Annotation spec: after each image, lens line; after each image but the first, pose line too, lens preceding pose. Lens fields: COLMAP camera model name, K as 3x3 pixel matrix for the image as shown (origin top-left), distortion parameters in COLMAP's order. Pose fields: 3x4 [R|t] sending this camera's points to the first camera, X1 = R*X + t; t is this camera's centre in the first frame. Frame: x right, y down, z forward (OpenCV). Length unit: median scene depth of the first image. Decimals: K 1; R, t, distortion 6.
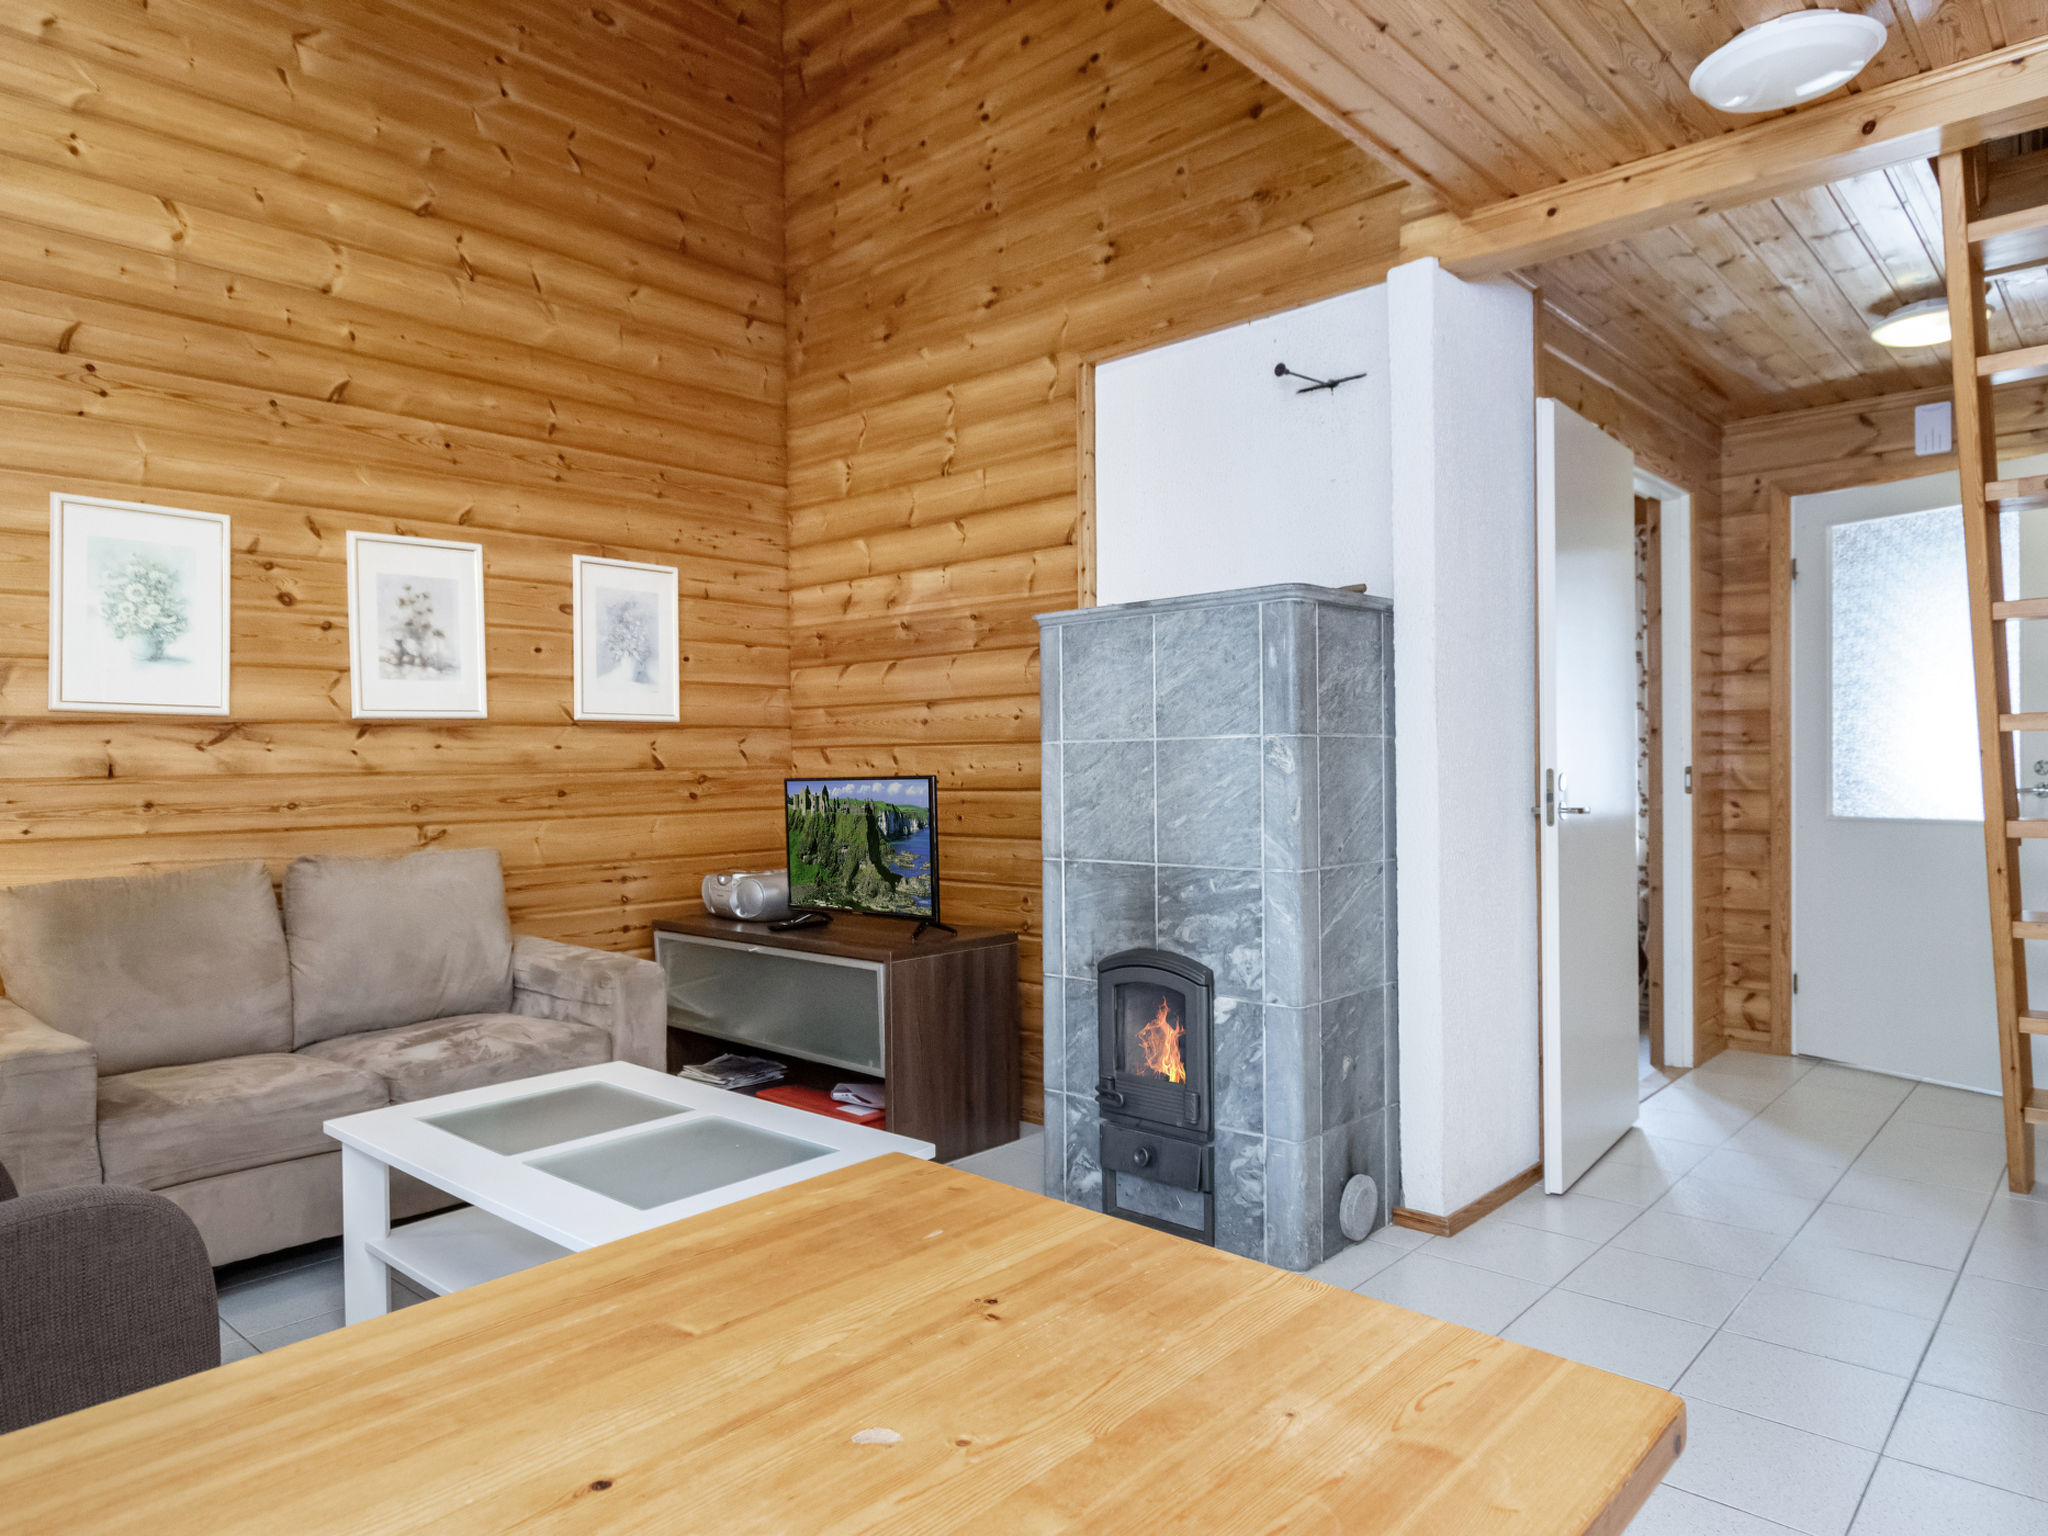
lens RADIAL K [[1257.9, 0, 1036.4], [0, 1257.9, 768.3], [0, 0, 1]] dist [-0.015199, 0.001977]
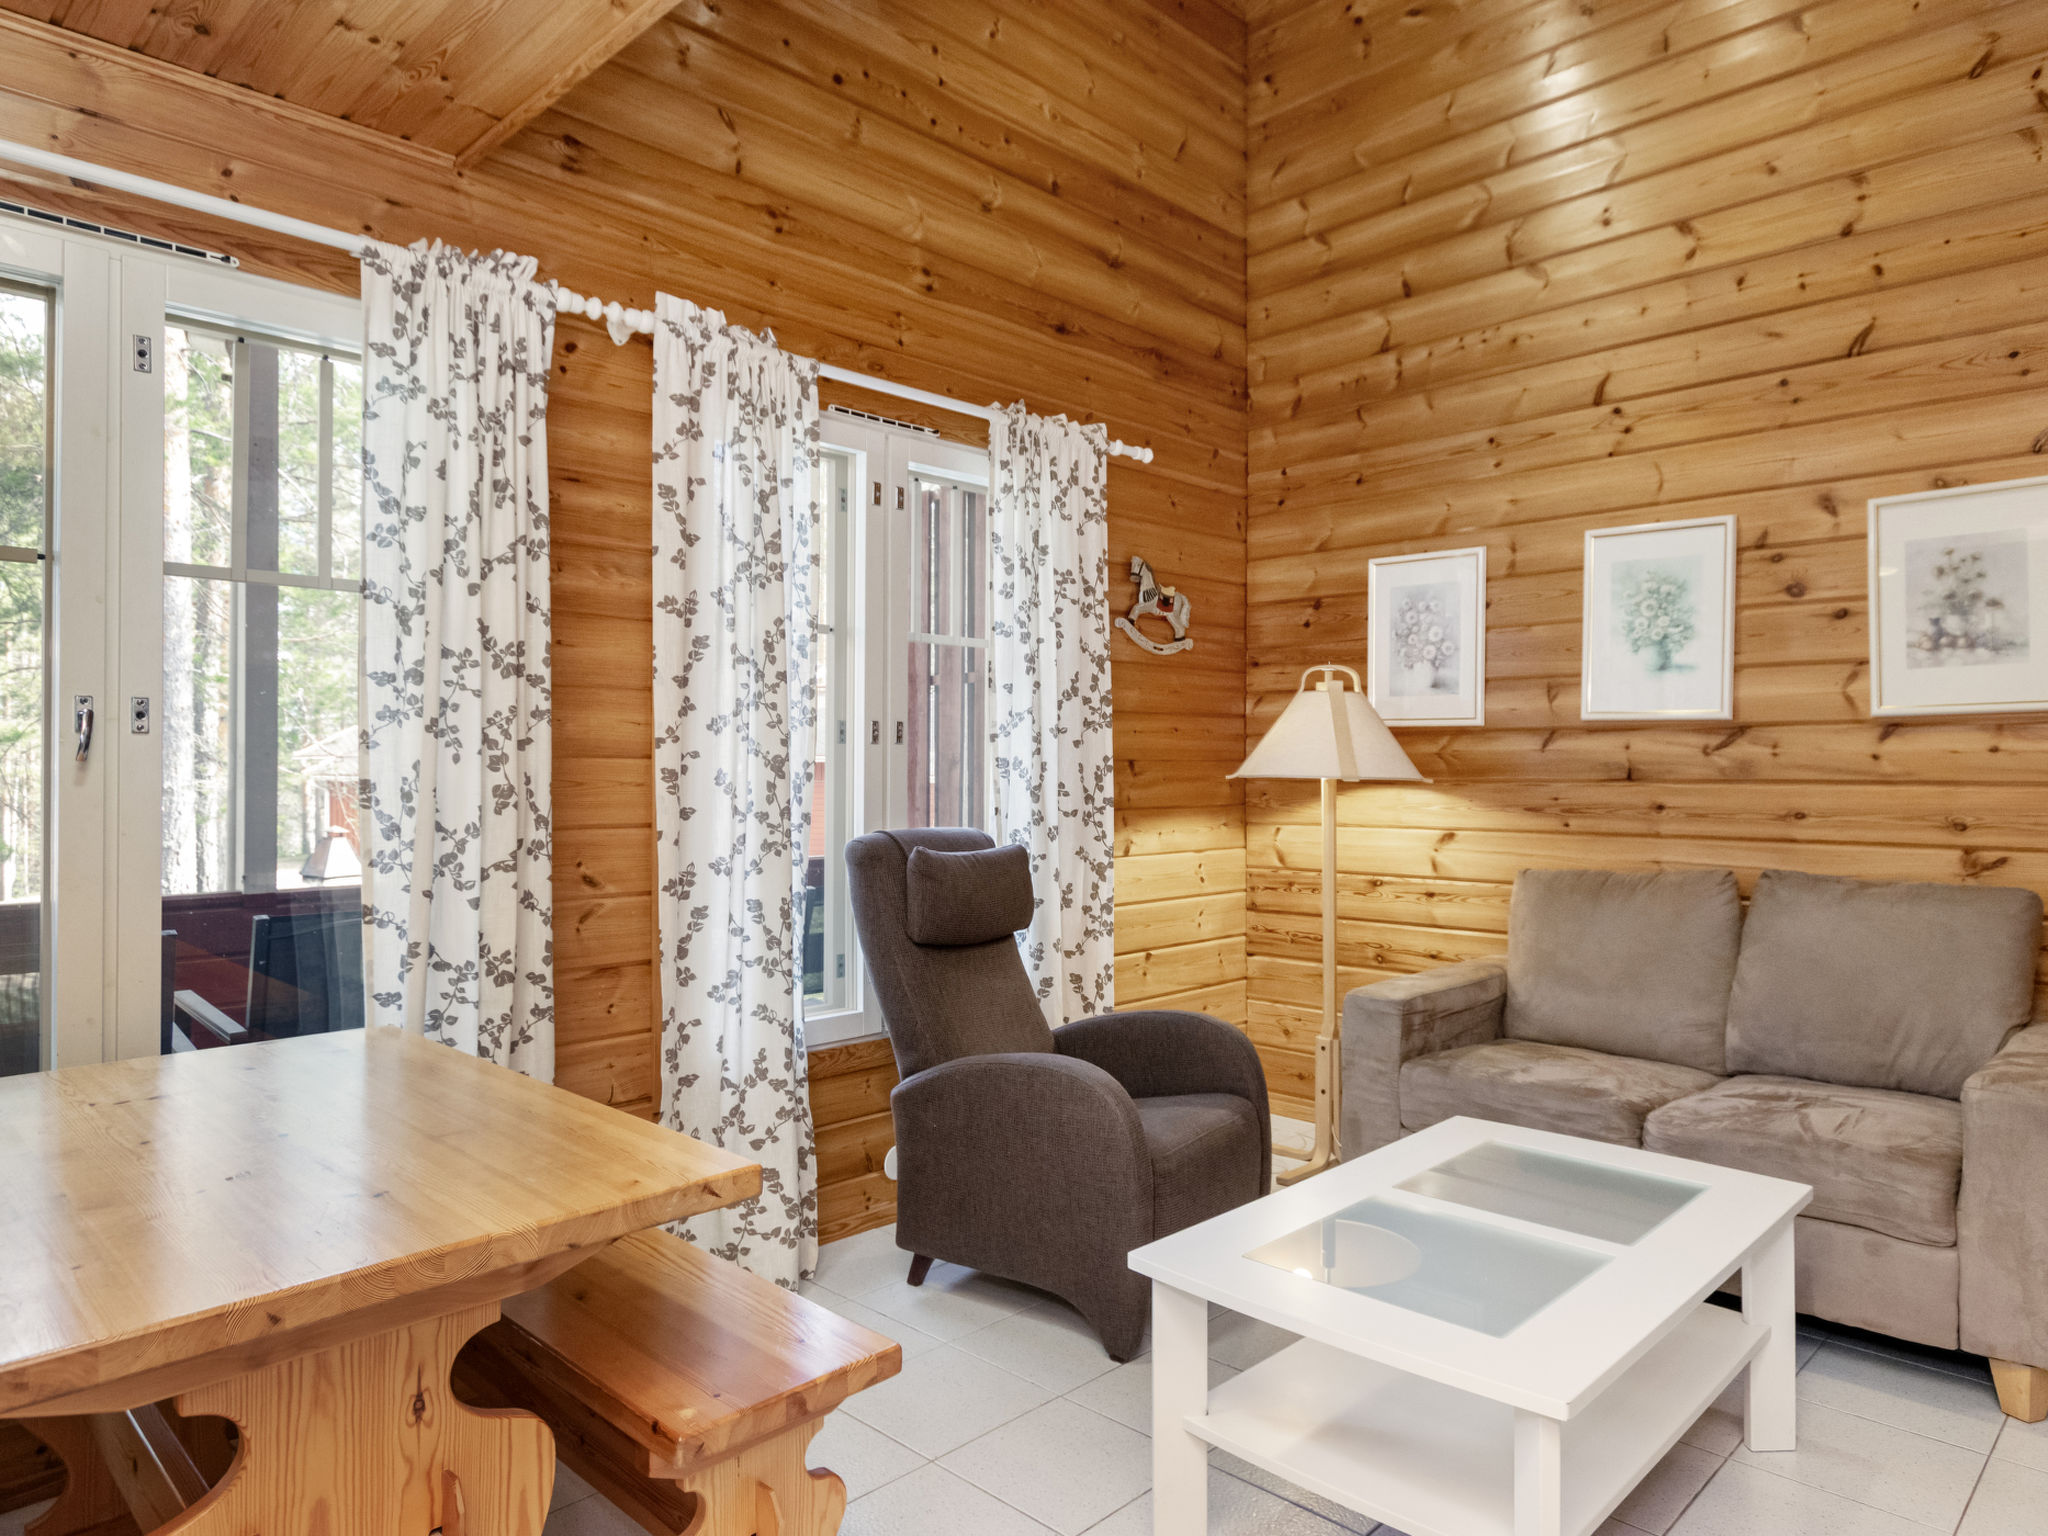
lens RADIAL K [[1257.9, 0, 1019.7], [0, 1257.9, 762.8], [0, 0, 1]] dist [-0.015199, 0.001977]
pose [[-0.037075, 0.010611, -0.999256, 0.351745], [-0.004670, 0.999931, 0.010792, -0.016200], [0.999302, 0.005066, -0.037023, 0.476869]]
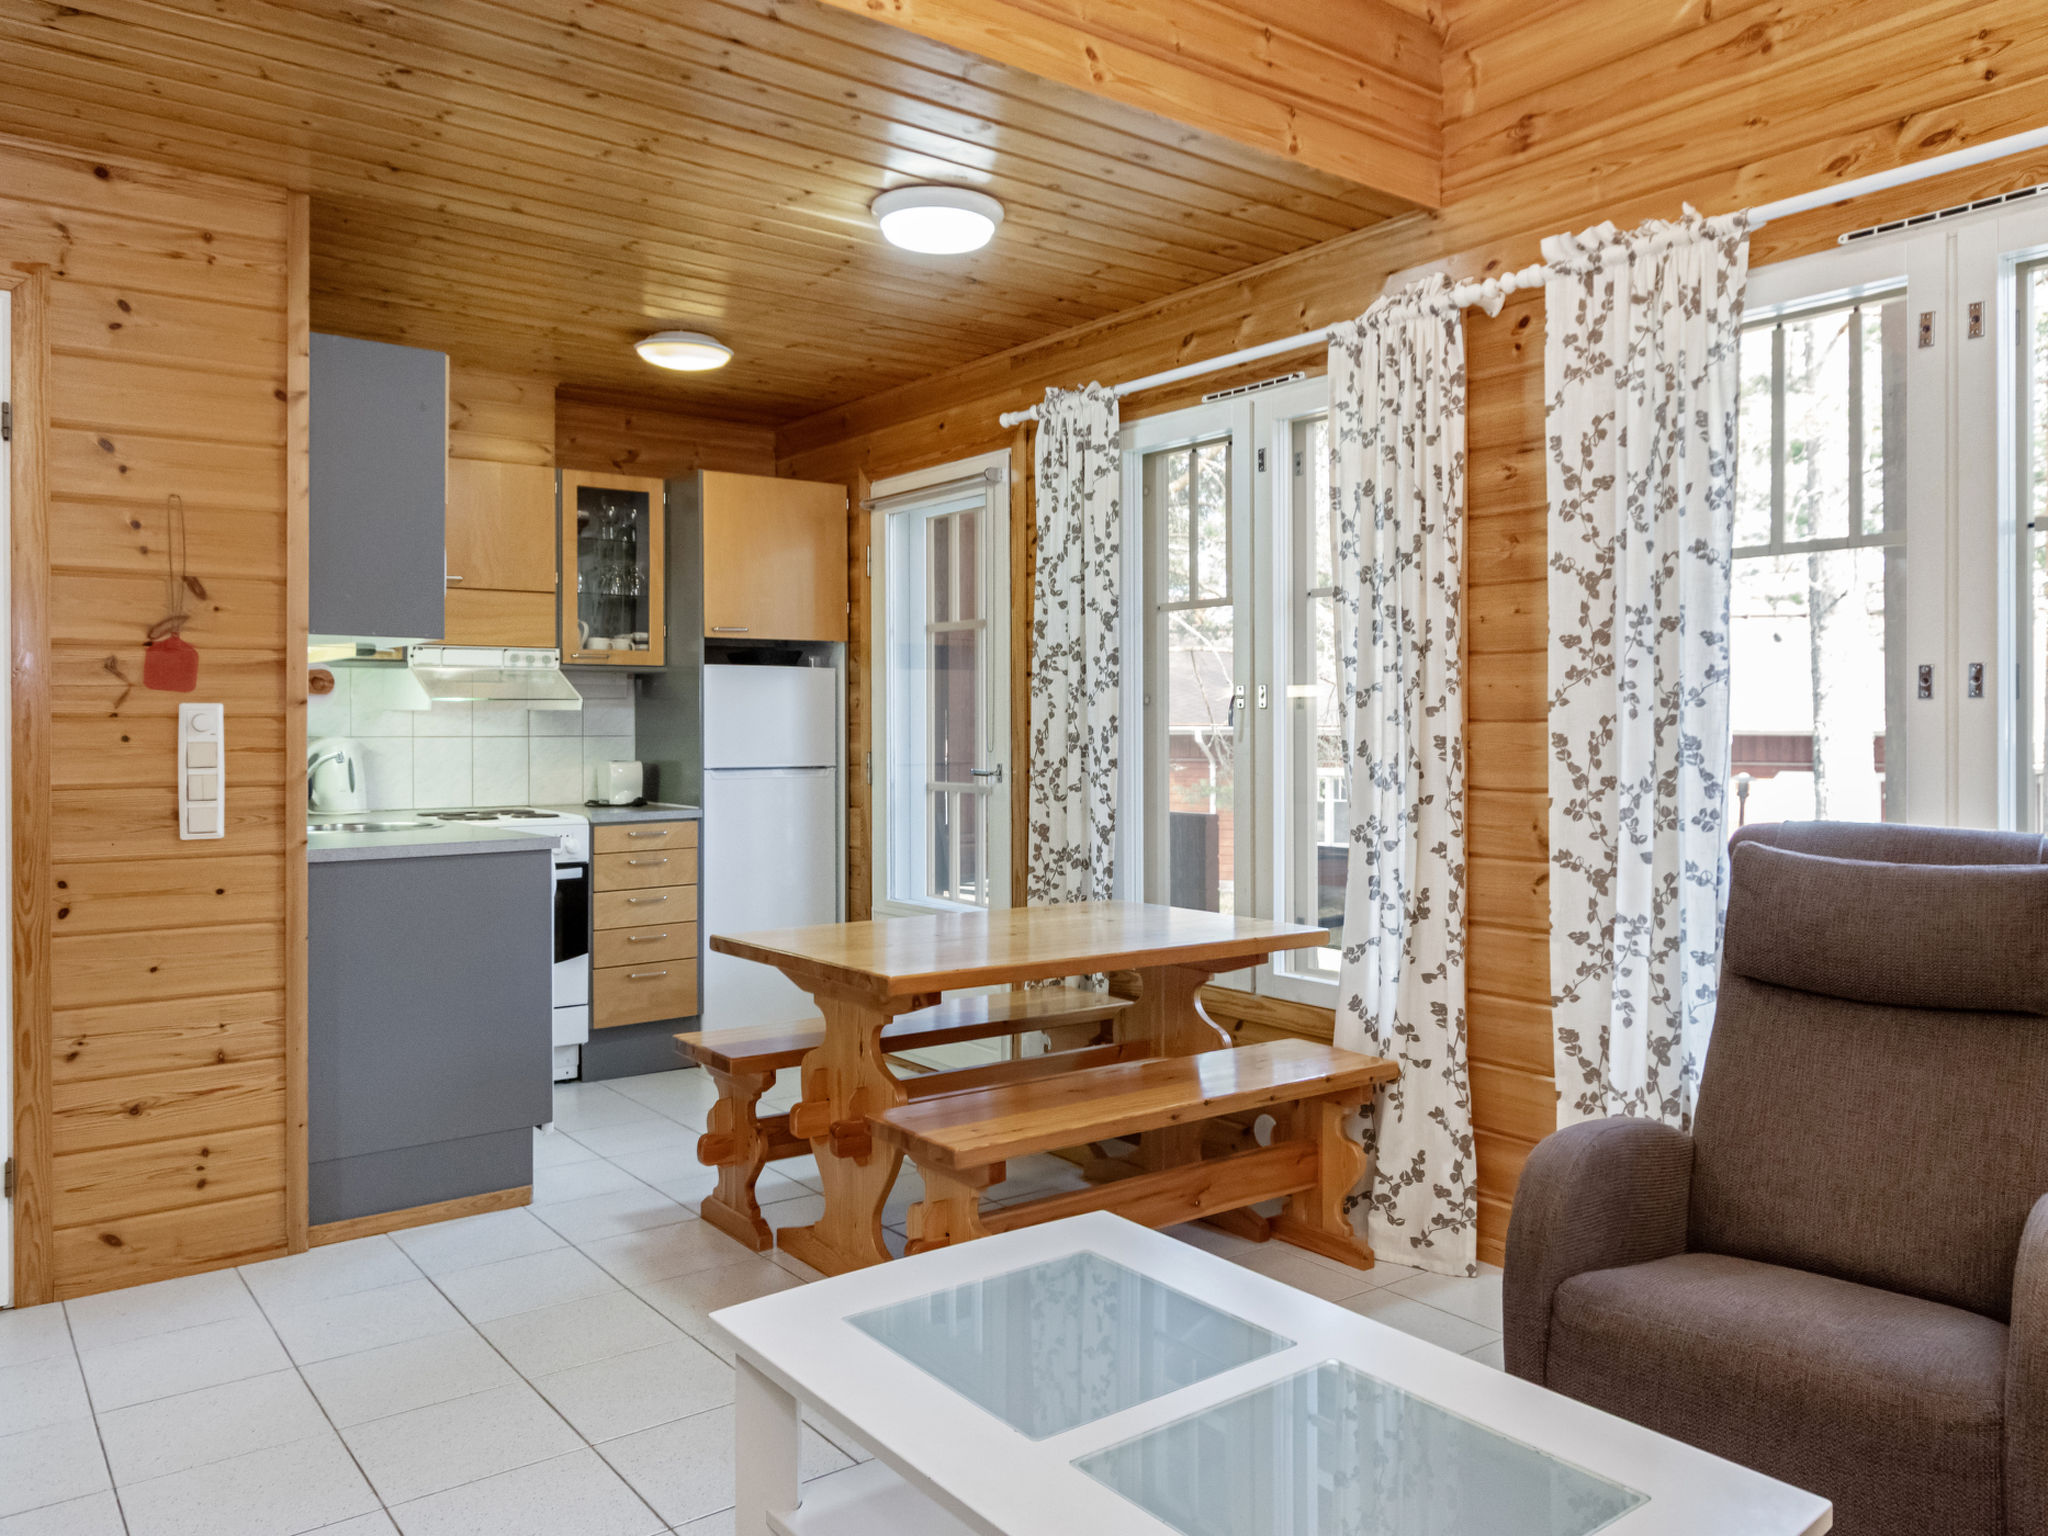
lens RADIAL K [[1533.9, 0, 922.2], [0, 1533.9, 724.0], [0, 0, 1]] dist [0.002086, -0.004538]
pose [[-0.974094, 0.017831, 0.225441, -0.327910], [0.019340, 0.999803, 0.004485, -0.015749], [-0.225317, 0.008729, -0.974246, 1.307338]]
